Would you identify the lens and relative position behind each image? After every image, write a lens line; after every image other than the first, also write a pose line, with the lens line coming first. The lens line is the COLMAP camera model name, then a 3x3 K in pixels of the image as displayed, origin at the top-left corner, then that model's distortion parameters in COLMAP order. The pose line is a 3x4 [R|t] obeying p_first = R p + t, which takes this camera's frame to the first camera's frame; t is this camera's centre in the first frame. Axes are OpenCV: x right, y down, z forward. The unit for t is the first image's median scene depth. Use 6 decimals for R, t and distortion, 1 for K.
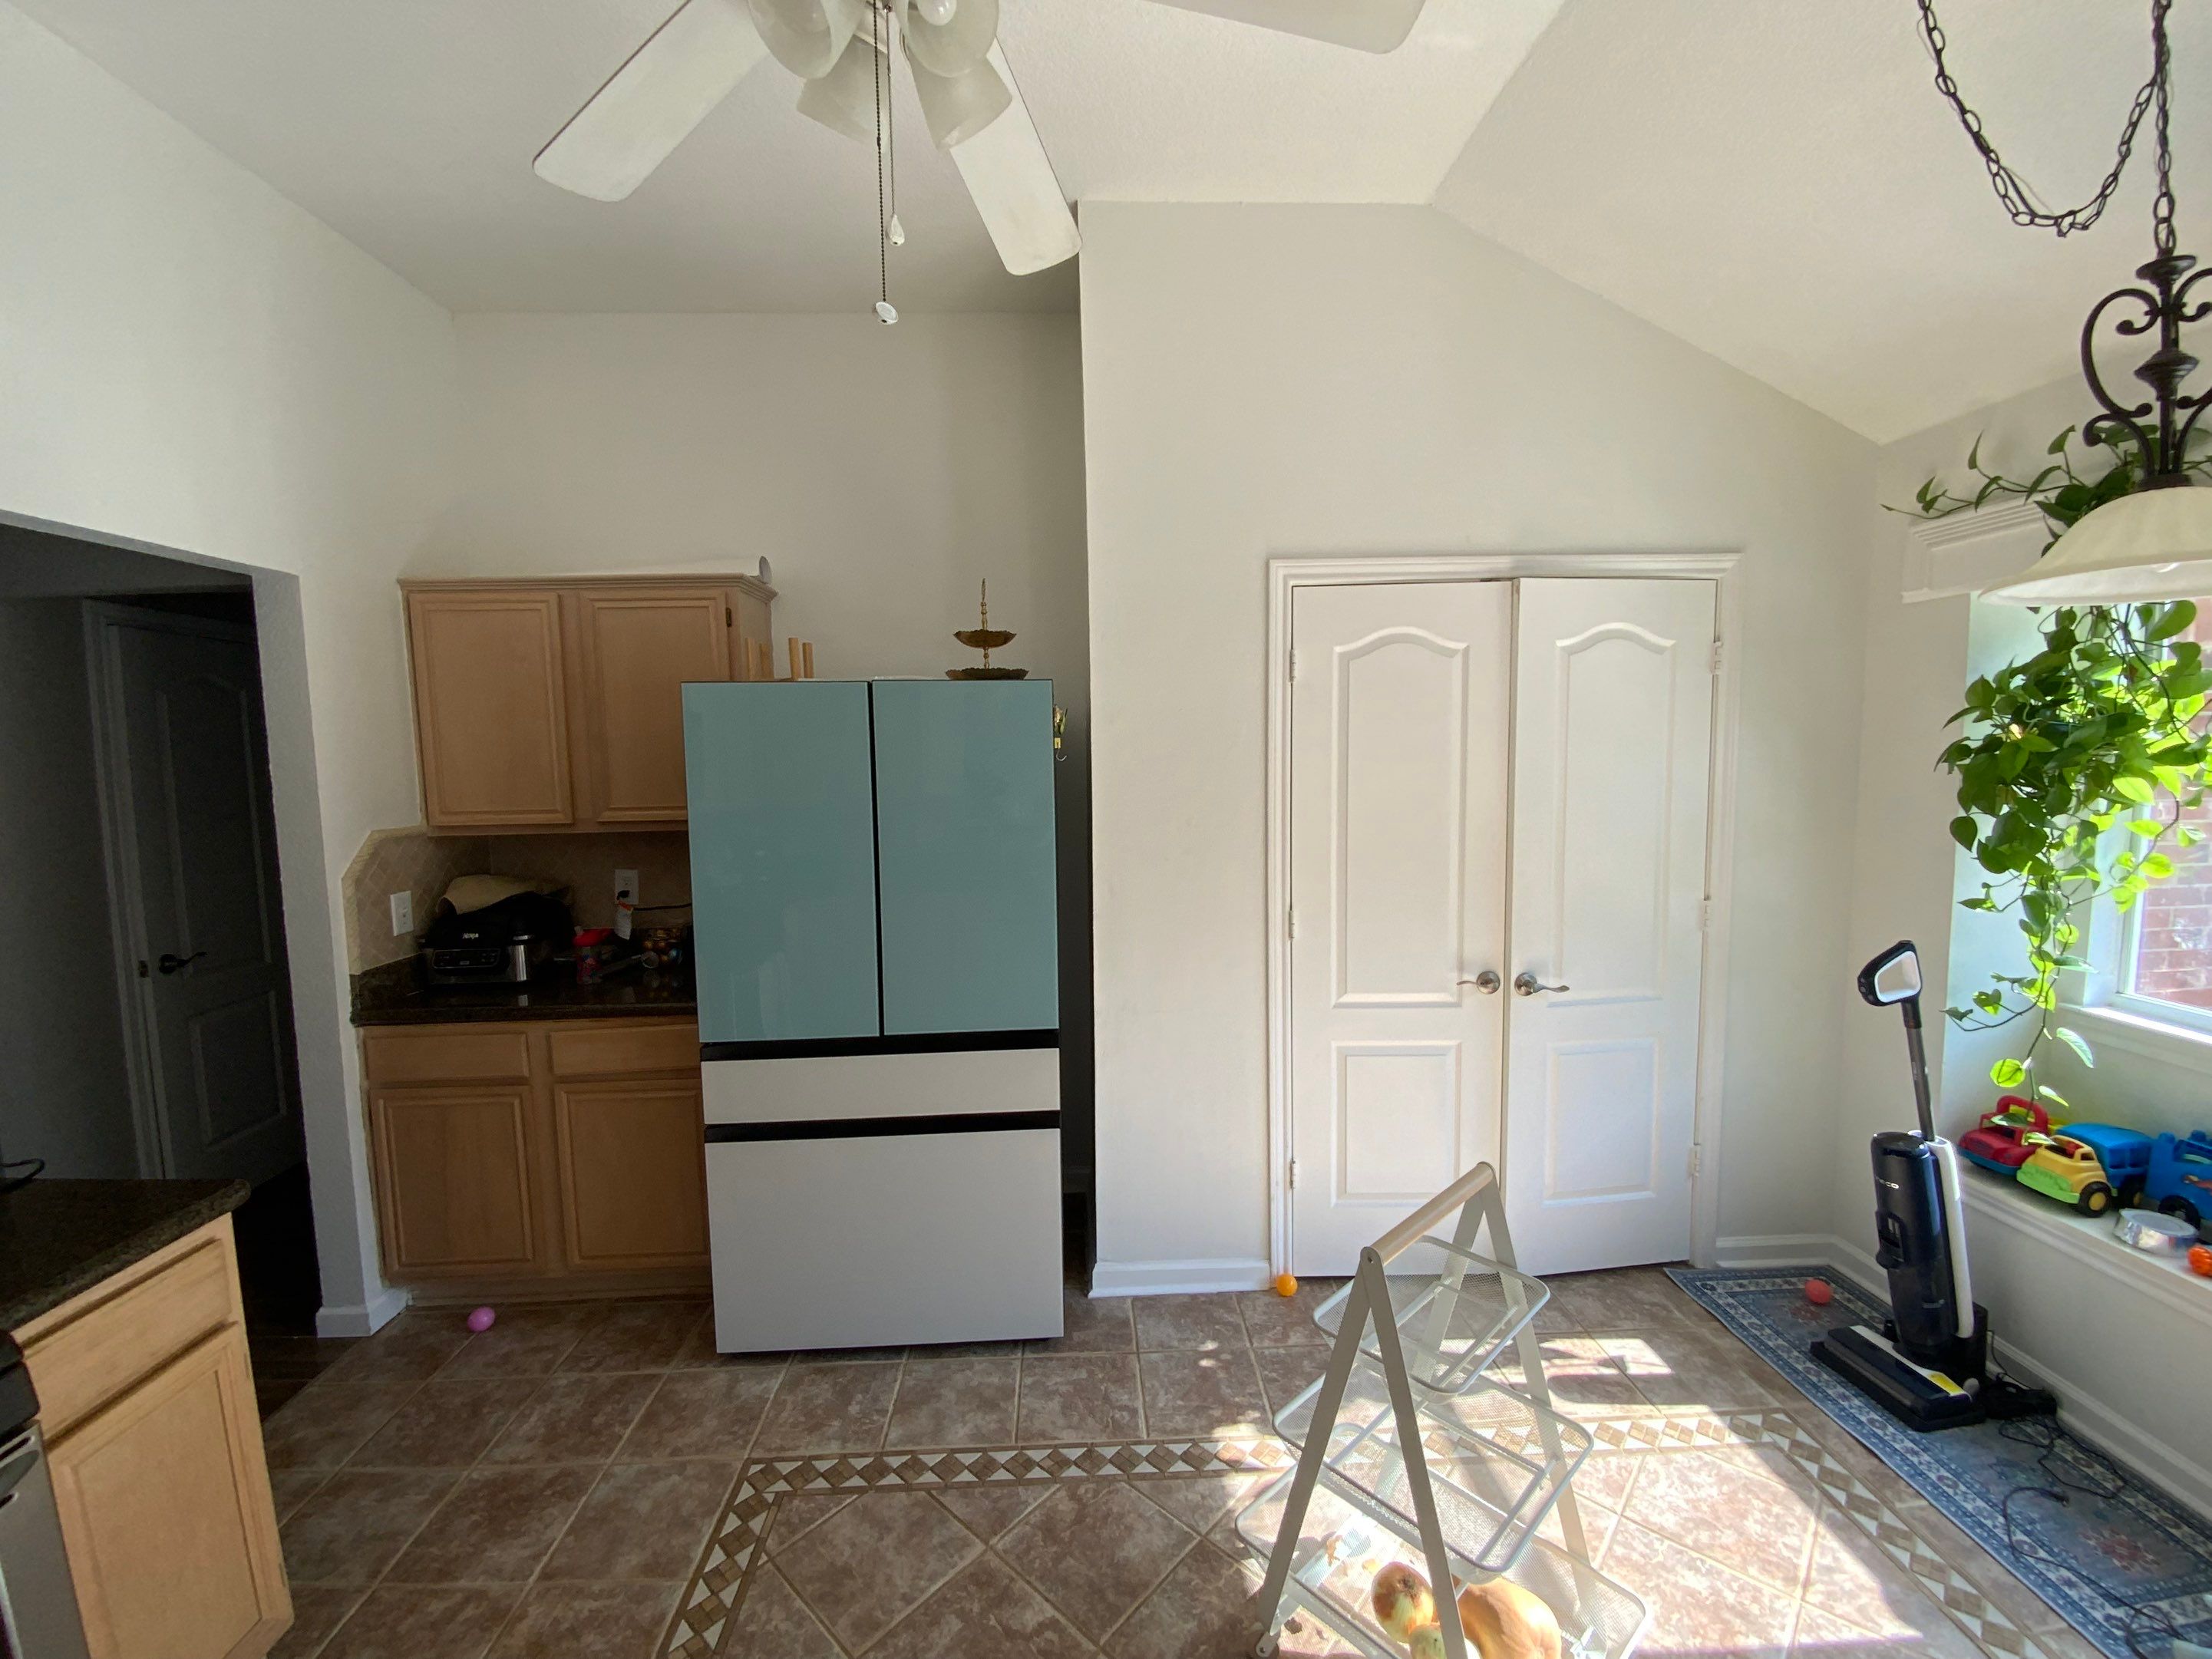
lens RADIAL K [[891.7, 0, 1105.0], [0, 891.7, 825.6], [0, 0, 1]] dist [0.020954, -0.016470]
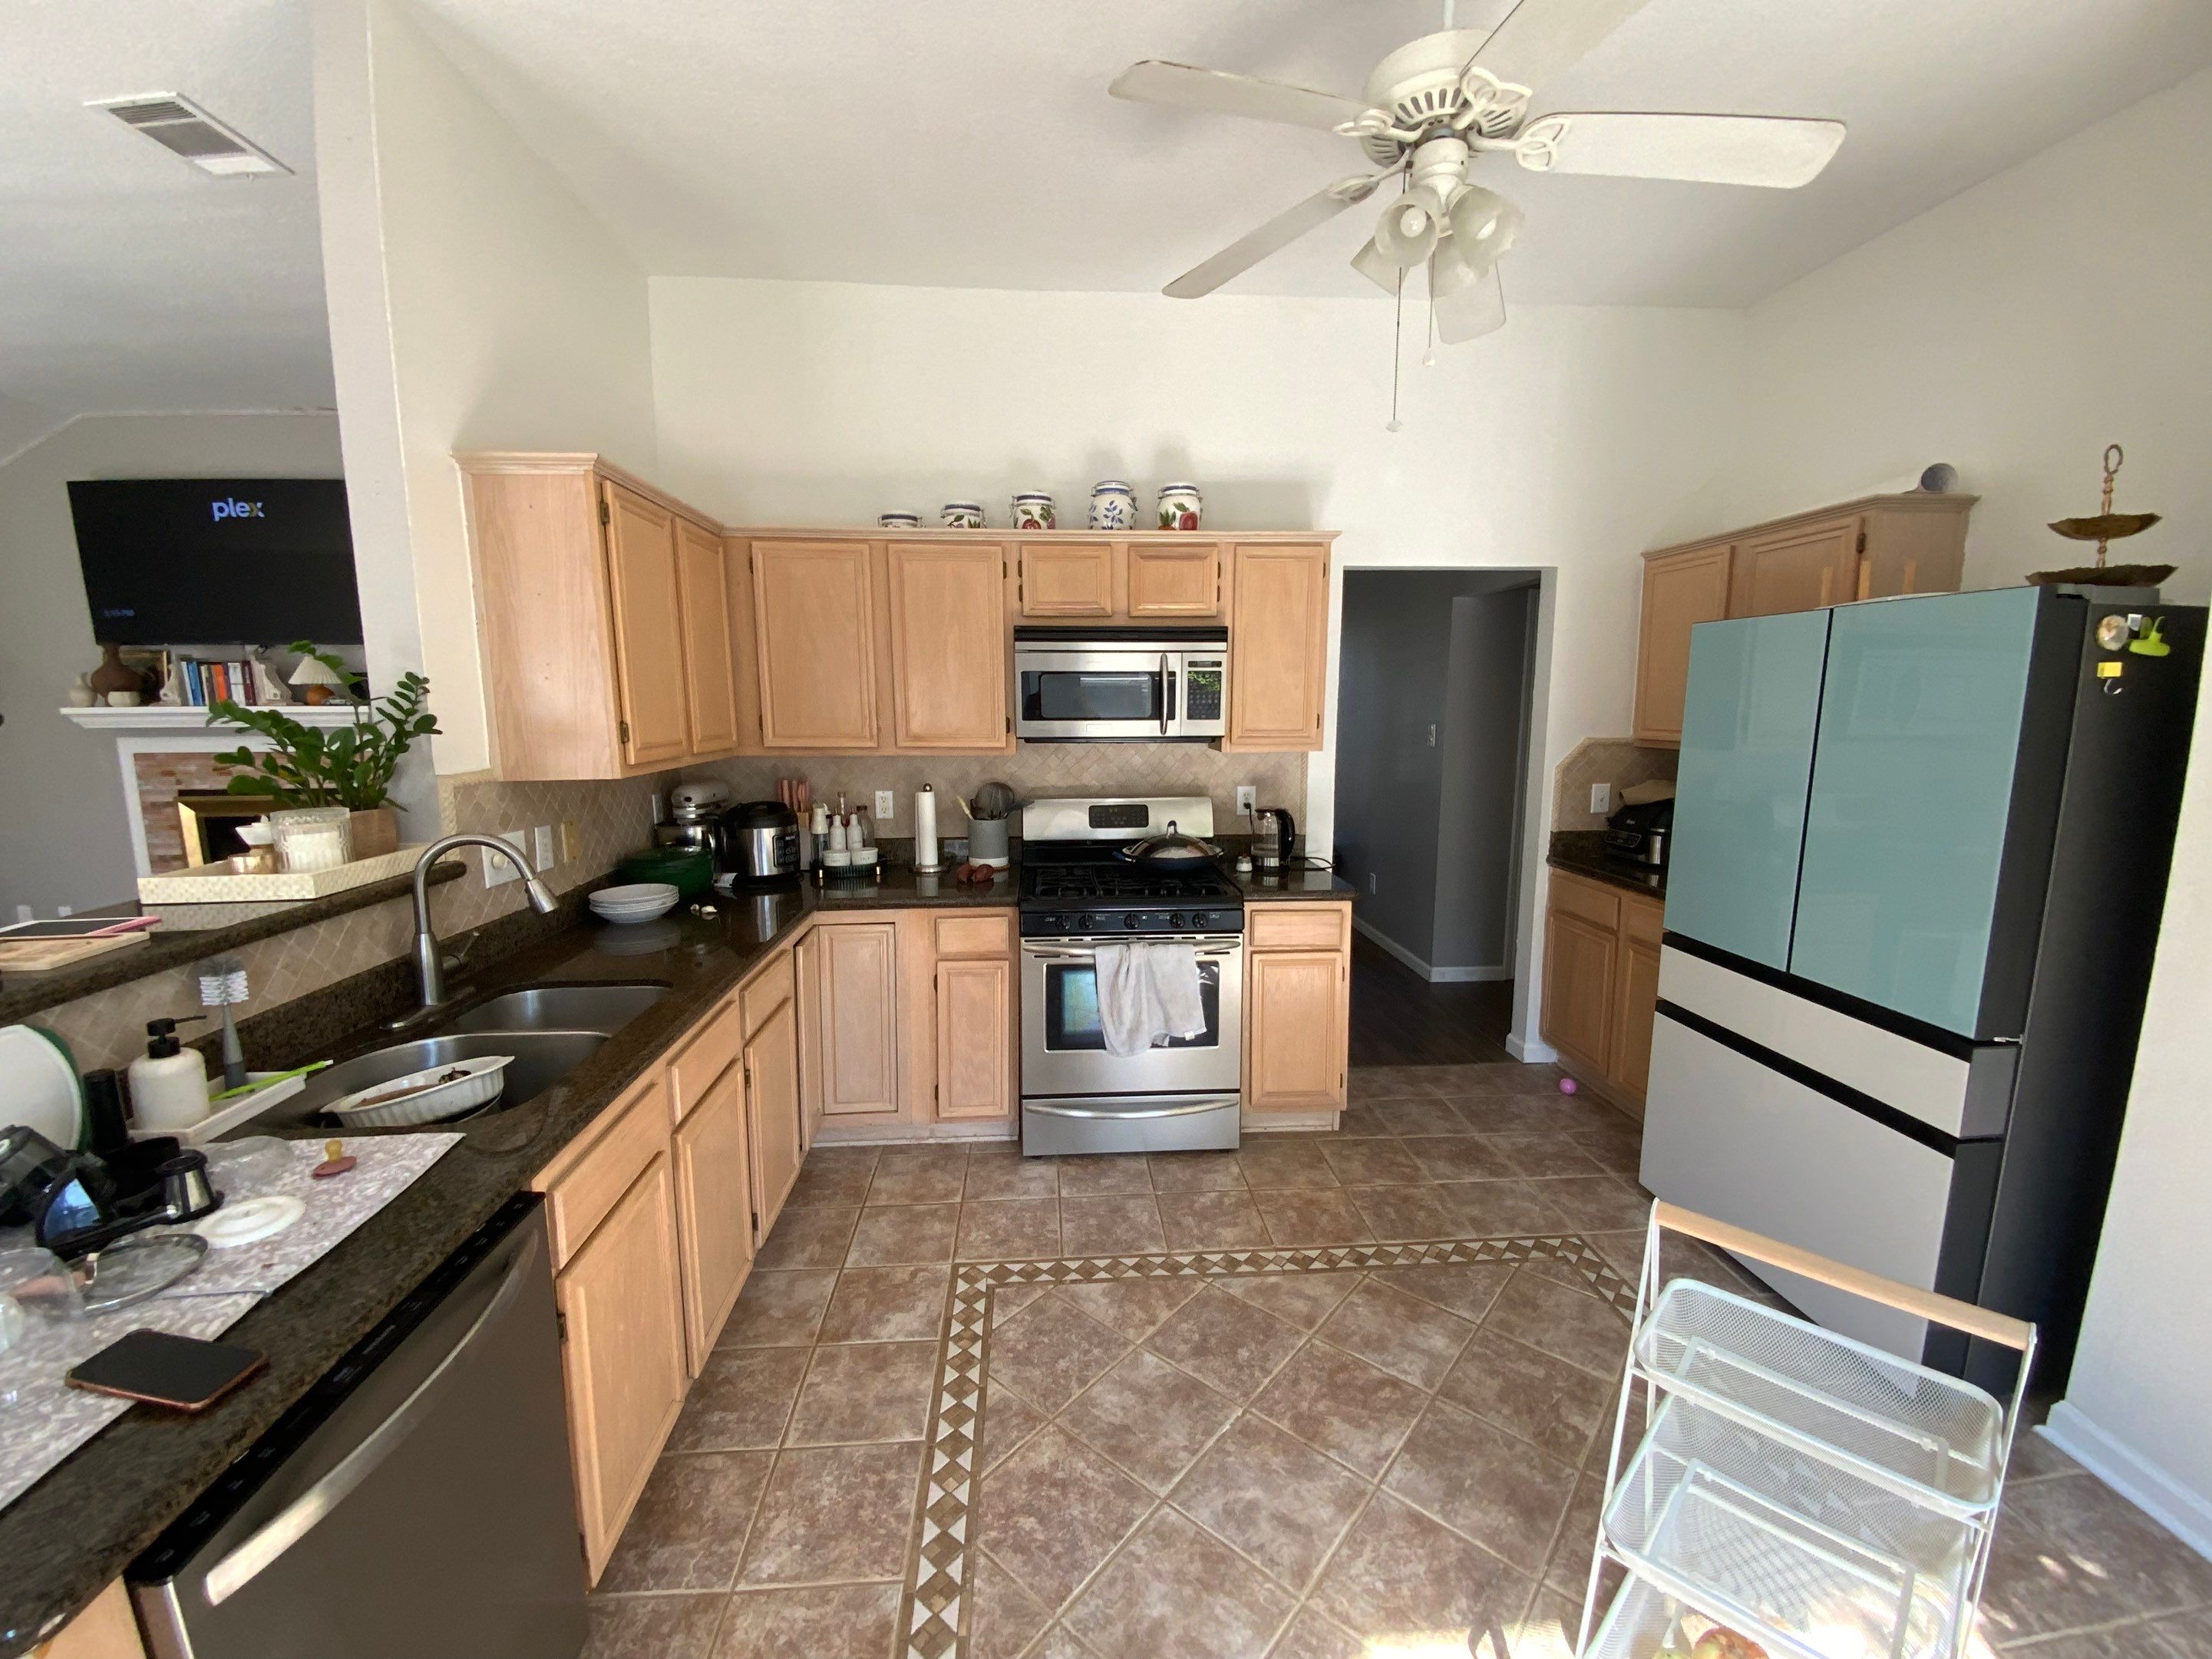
lens RADIAL K [[910.7, 0, 1106.6], [0, 910.7, 817.7], [0, 0, 1]] dist [0.049451, -0.027643]
pose [[0.038295, 0.148044, -0.988239, 0.661380], [-0.078329, 0.986366, 0.144728, -0.021947], [0.996192, 0.071866, 0.049369, 0.174360]]
